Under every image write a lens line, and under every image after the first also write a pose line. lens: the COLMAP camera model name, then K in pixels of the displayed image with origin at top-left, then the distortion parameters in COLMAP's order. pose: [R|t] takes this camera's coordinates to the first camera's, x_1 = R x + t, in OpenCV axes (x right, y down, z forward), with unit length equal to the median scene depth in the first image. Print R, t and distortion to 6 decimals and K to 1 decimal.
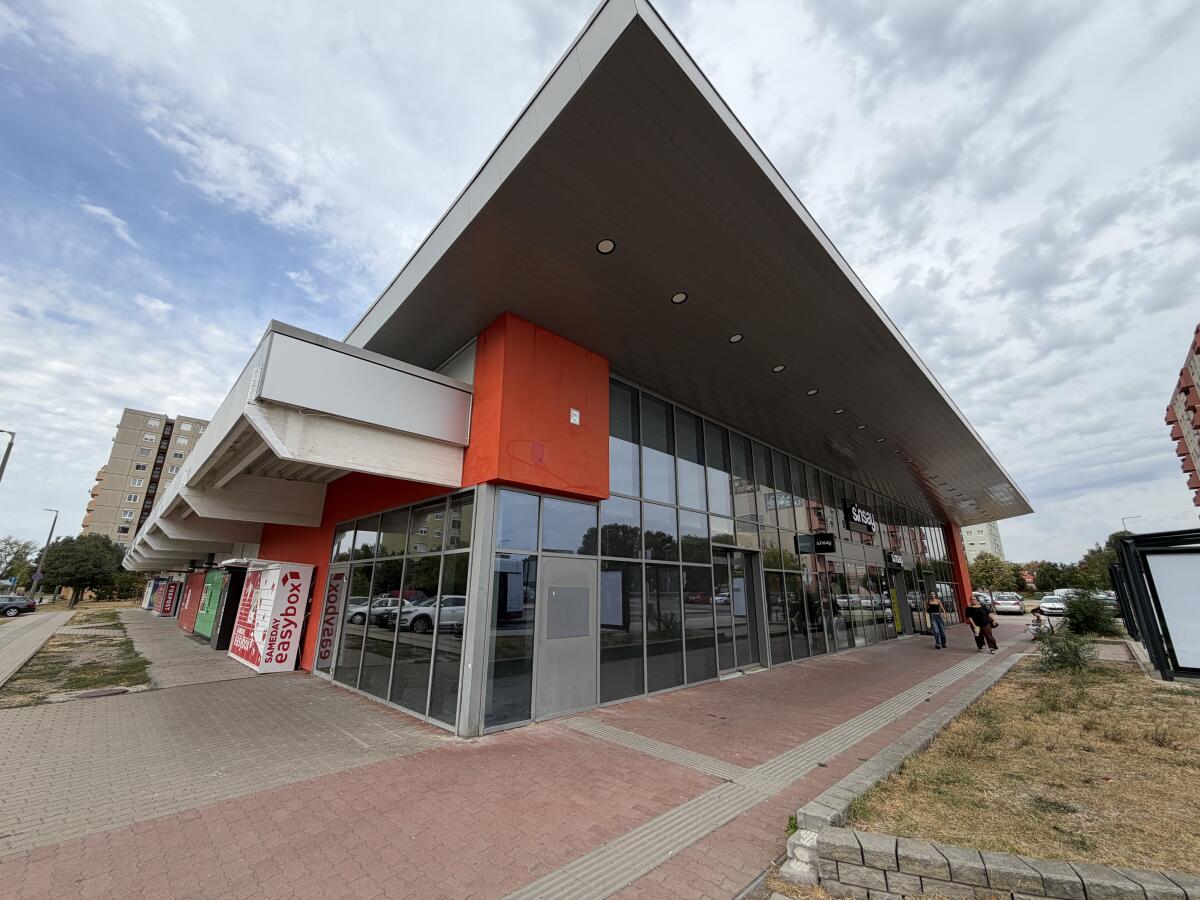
lens RADIAL K [[478.3, 0, 596.8], [0, 478.3, 449.6], [0, 0, 1]] dist [-0.000208, 0.000459]
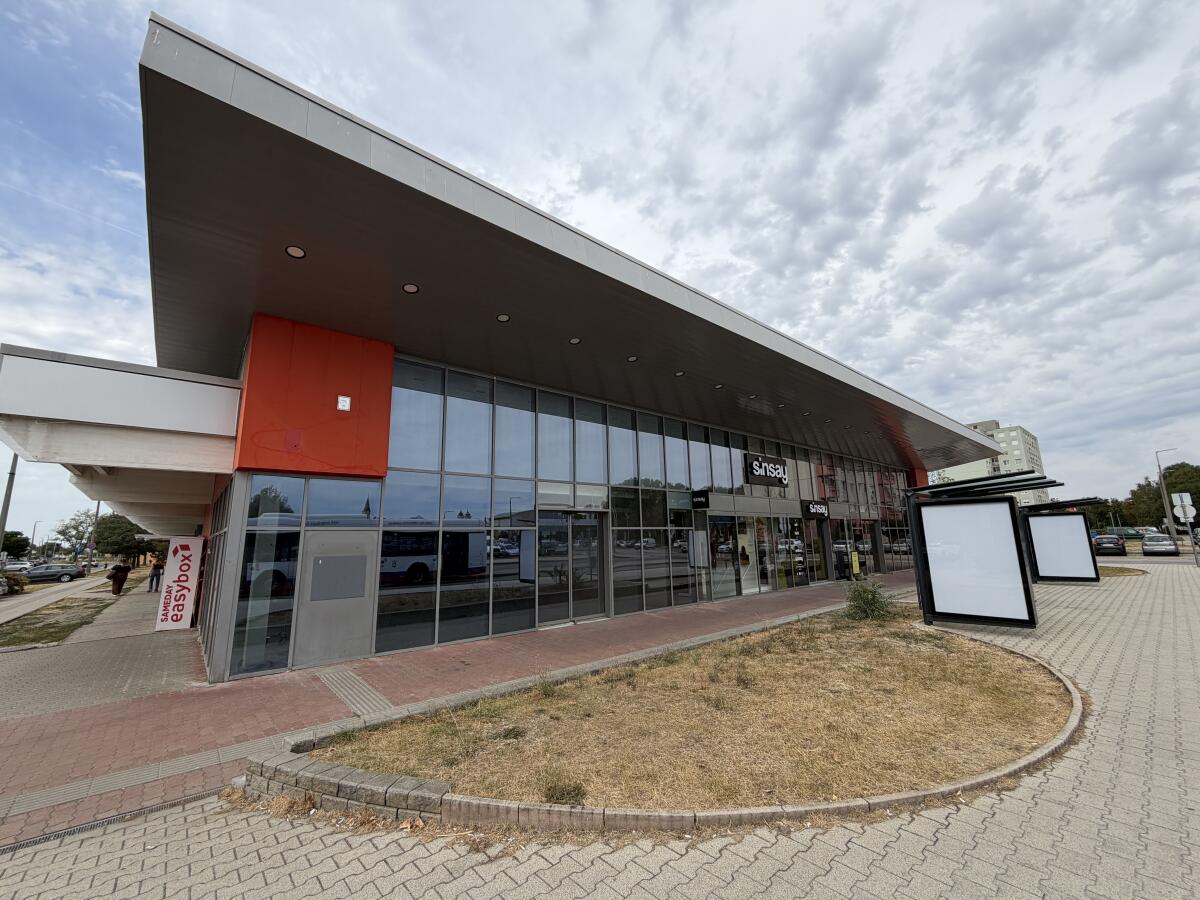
lens RADIAL K [[480.3, 0, 594.7], [0, 480.3, 449.7], [0, 0, 1]] dist [0.000875, 0.000002]
pose [[0.996208, -0.044010, -0.075052, 0.394370], [0.051119, 0.994106, 0.095600, -0.025248], [0.070402, -0.099074, 0.992586, -0.039626]]
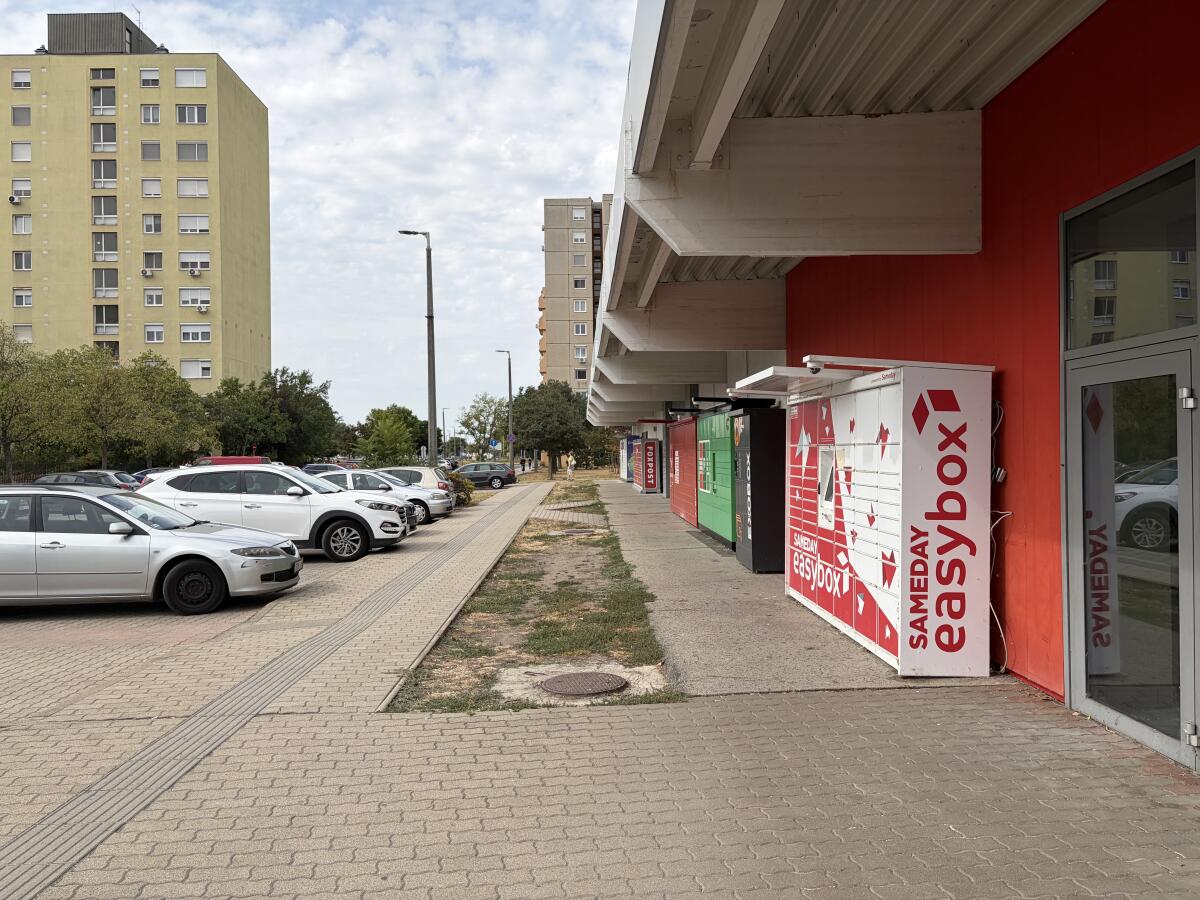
lens RADIAL K [[902.4, 0, 596.5], [0, 902.4, 448.0], [0, 0, 1]] dist [0.056625, -0.062592]
pose [[0.722702, -0.015252, -0.690992, -0.342068], [0.208097, 0.958167, 0.196497, 0.112760], [0.659089, -0.285802, 0.695643, 0.371560]]
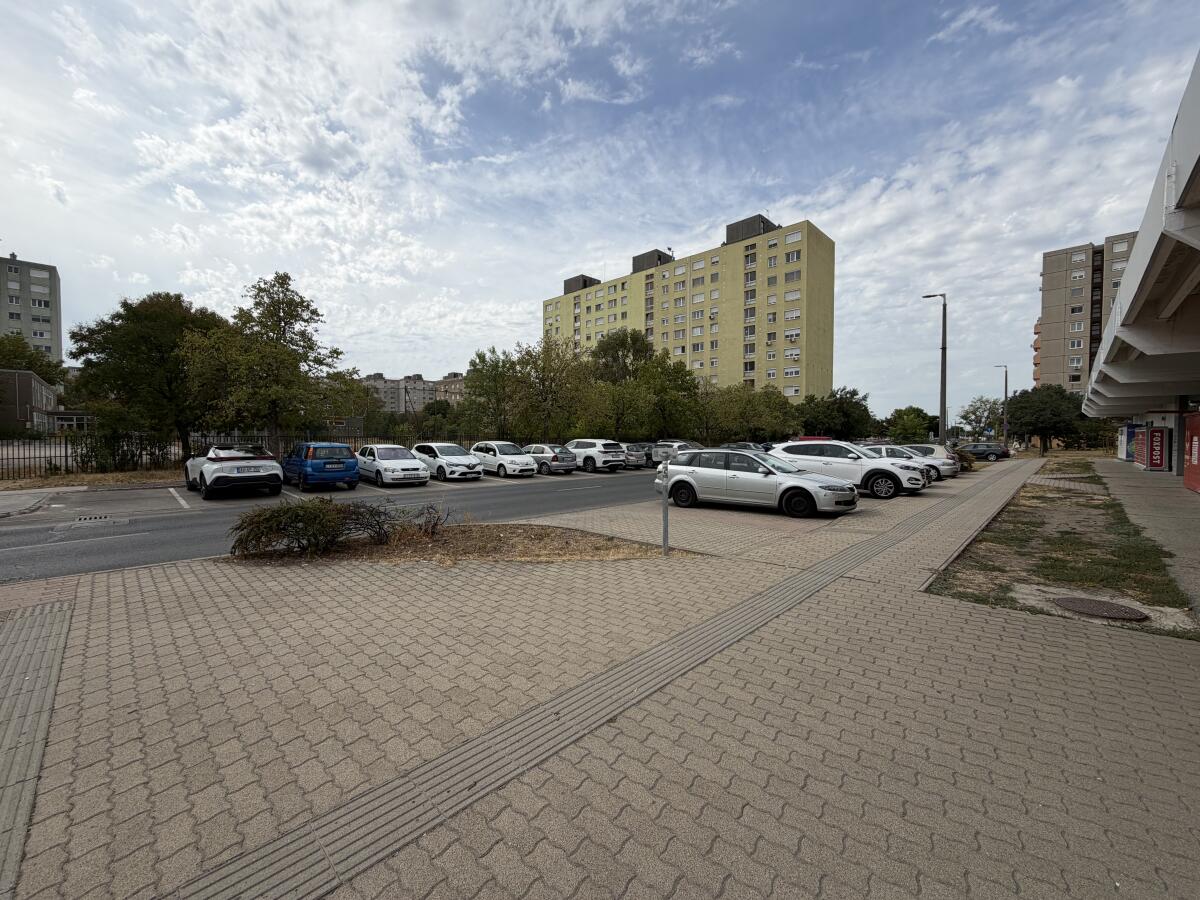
lens RADIAL K [[480.3, 0, 594.7], [0, 480.3, 449.7], [0, 0, 1]] dist [0.000875, 0.000002]
pose [[0.010218, 0.023721, -0.999666, -0.346090], [0.279649, 0.959760, 0.025633, 0.107676], [0.960048, -0.279817, 0.003173, 0.348686]]
